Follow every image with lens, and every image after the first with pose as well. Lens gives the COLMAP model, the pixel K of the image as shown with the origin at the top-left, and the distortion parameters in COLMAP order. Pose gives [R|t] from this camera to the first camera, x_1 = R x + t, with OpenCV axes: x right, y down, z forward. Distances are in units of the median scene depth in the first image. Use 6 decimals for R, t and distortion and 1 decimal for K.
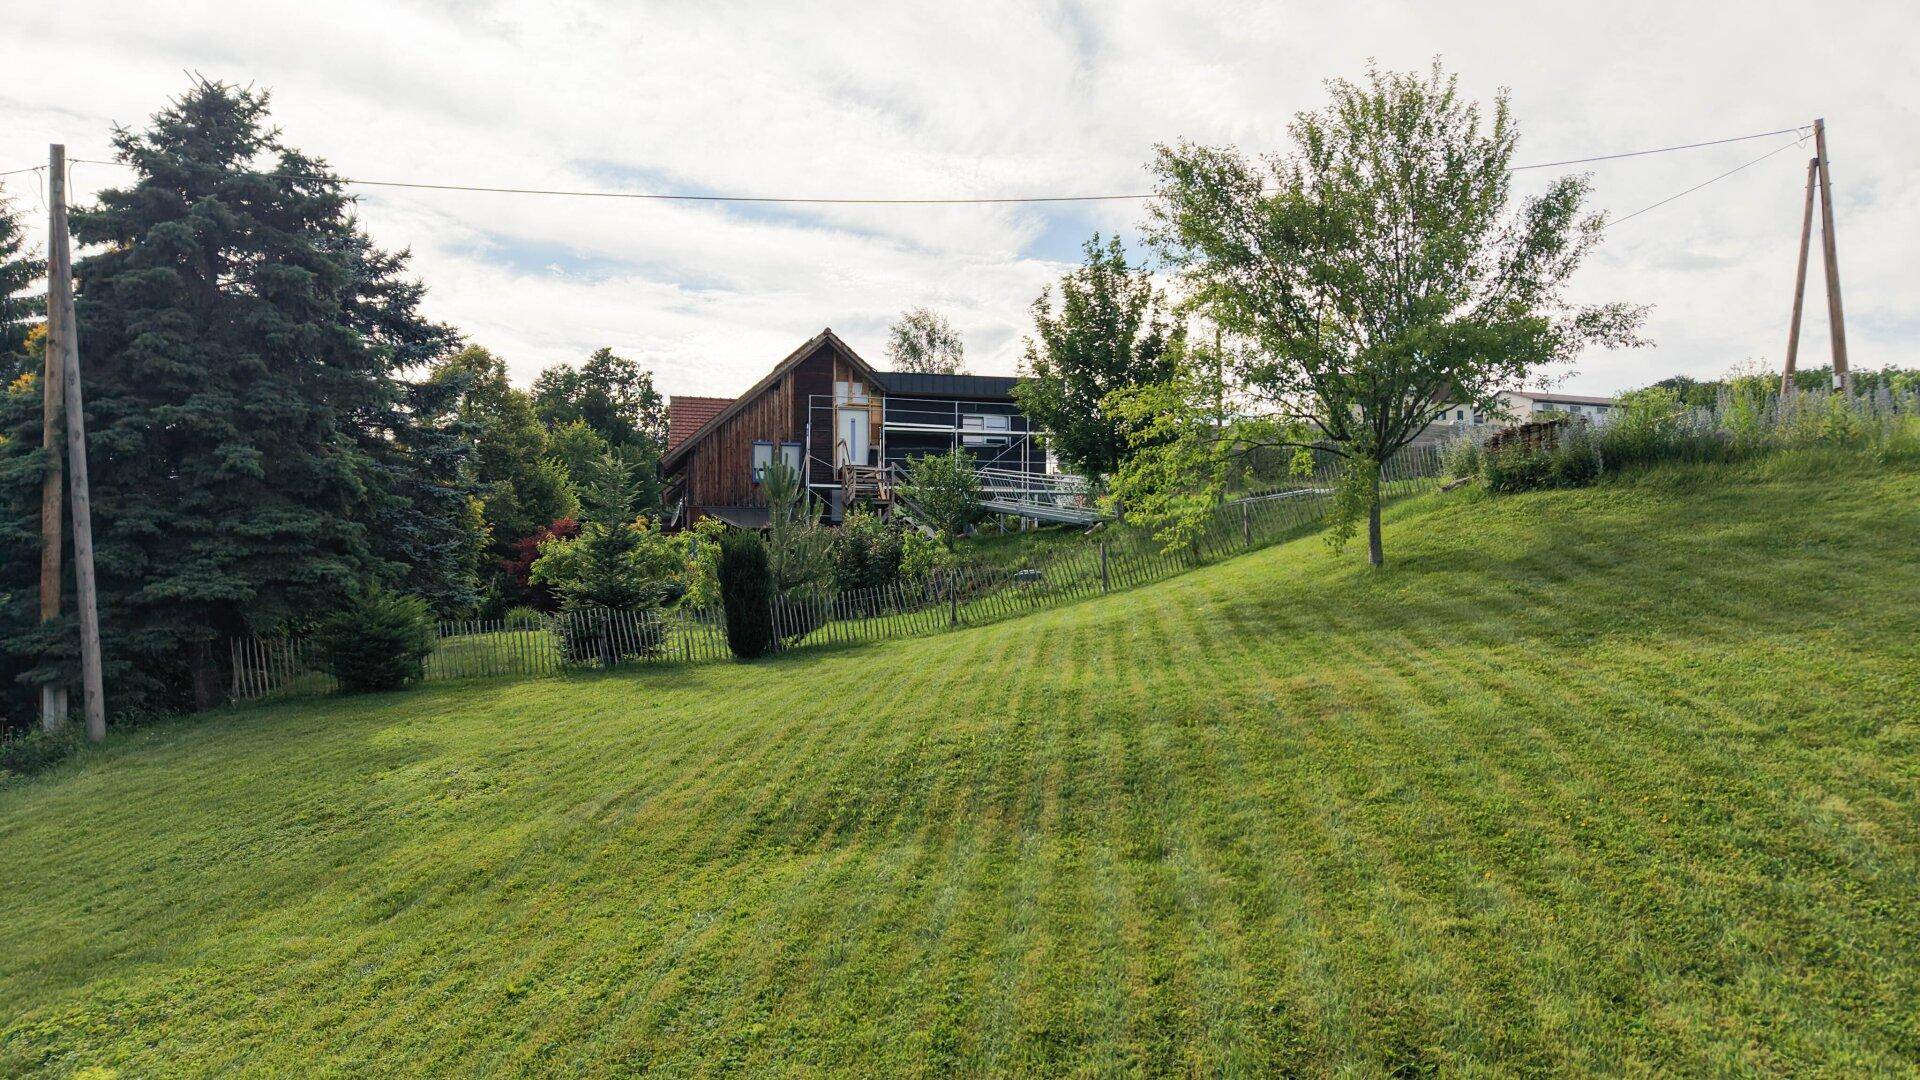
lens RADIAL K [[1296.0, 0, 962.0], [0, 1296.0, 539.5], [0, 0, 1]] dist [0.041037, -0.041251]
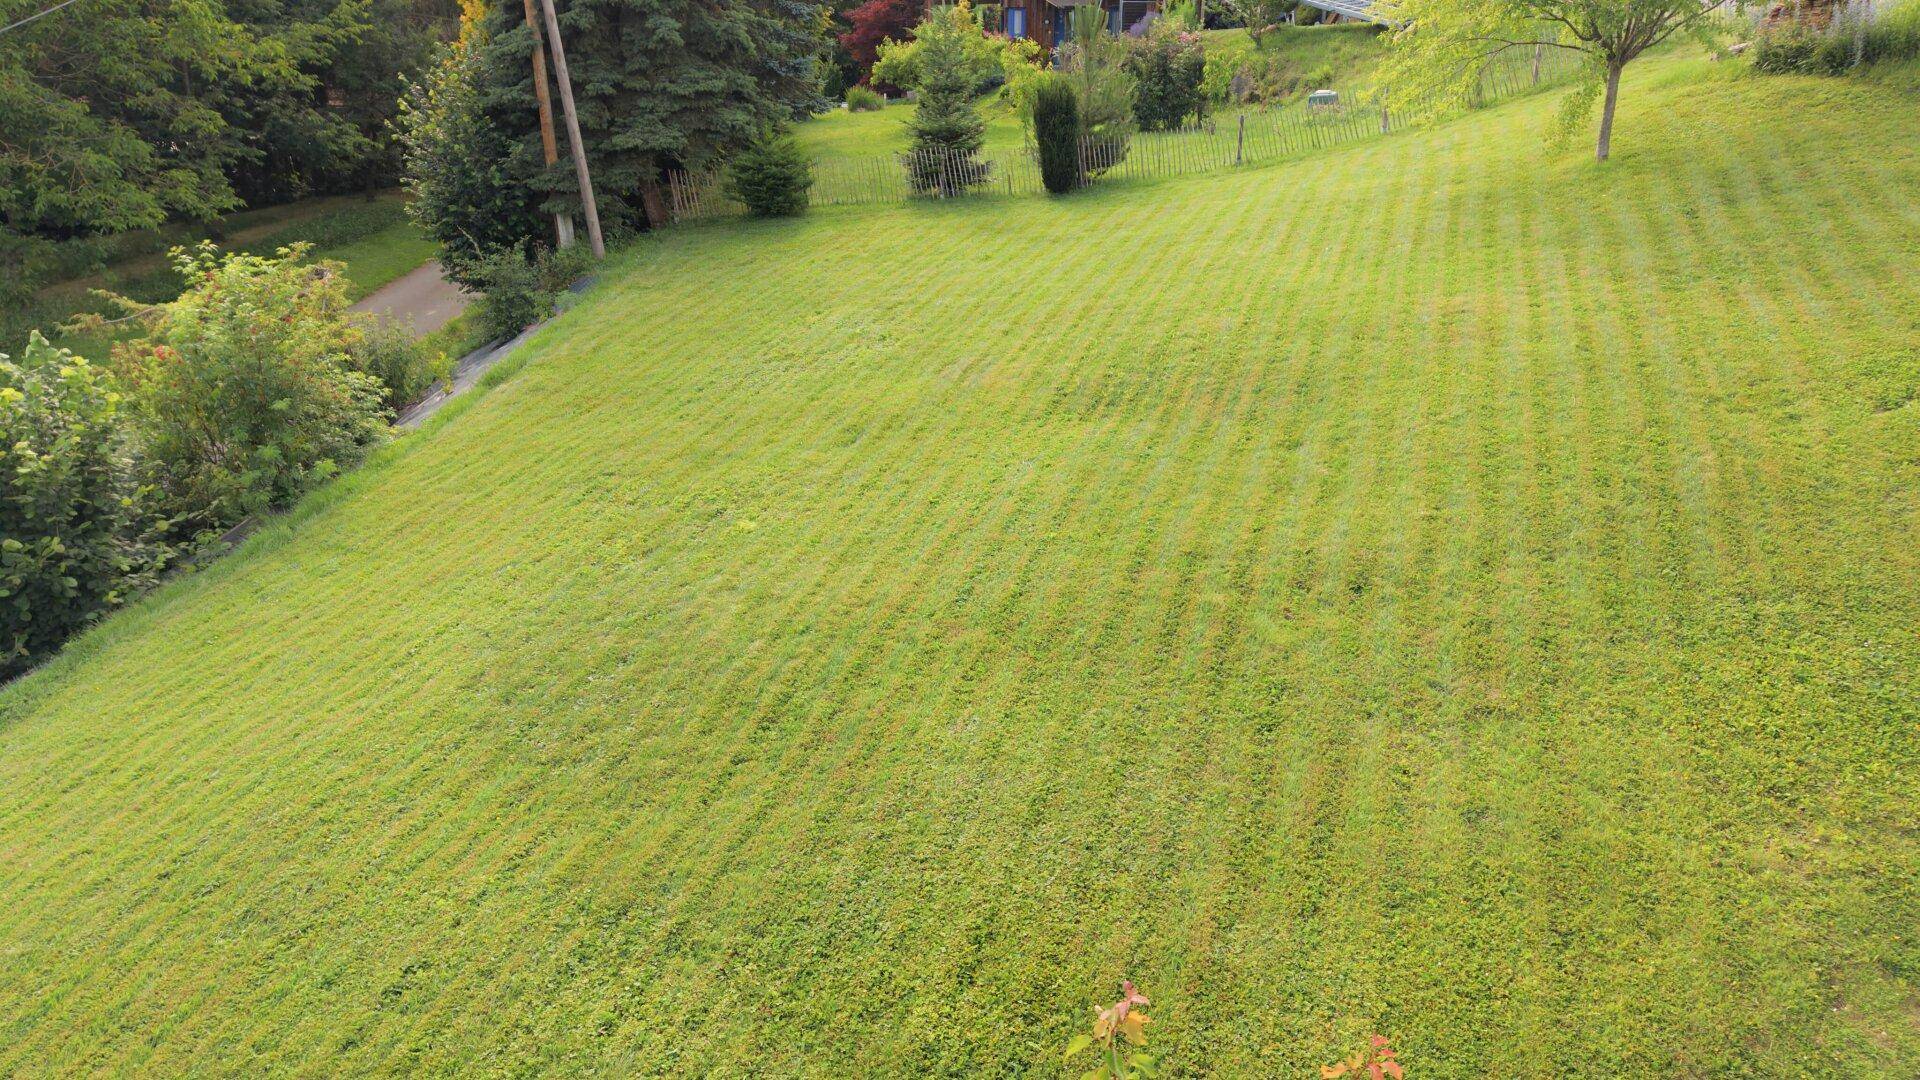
lens RADIAL K [[1296.0, 0, 960.1], [0, 1296.0, 539.4], [0, 0, 1]] dist [0.041037, -0.041251]
pose [[0.971866, 0.089248, -0.217972, 0.045123], [0.009936, 0.909073, 0.416518, -0.144576], [0.235326, -0.406965, 0.882610, -0.258234]]
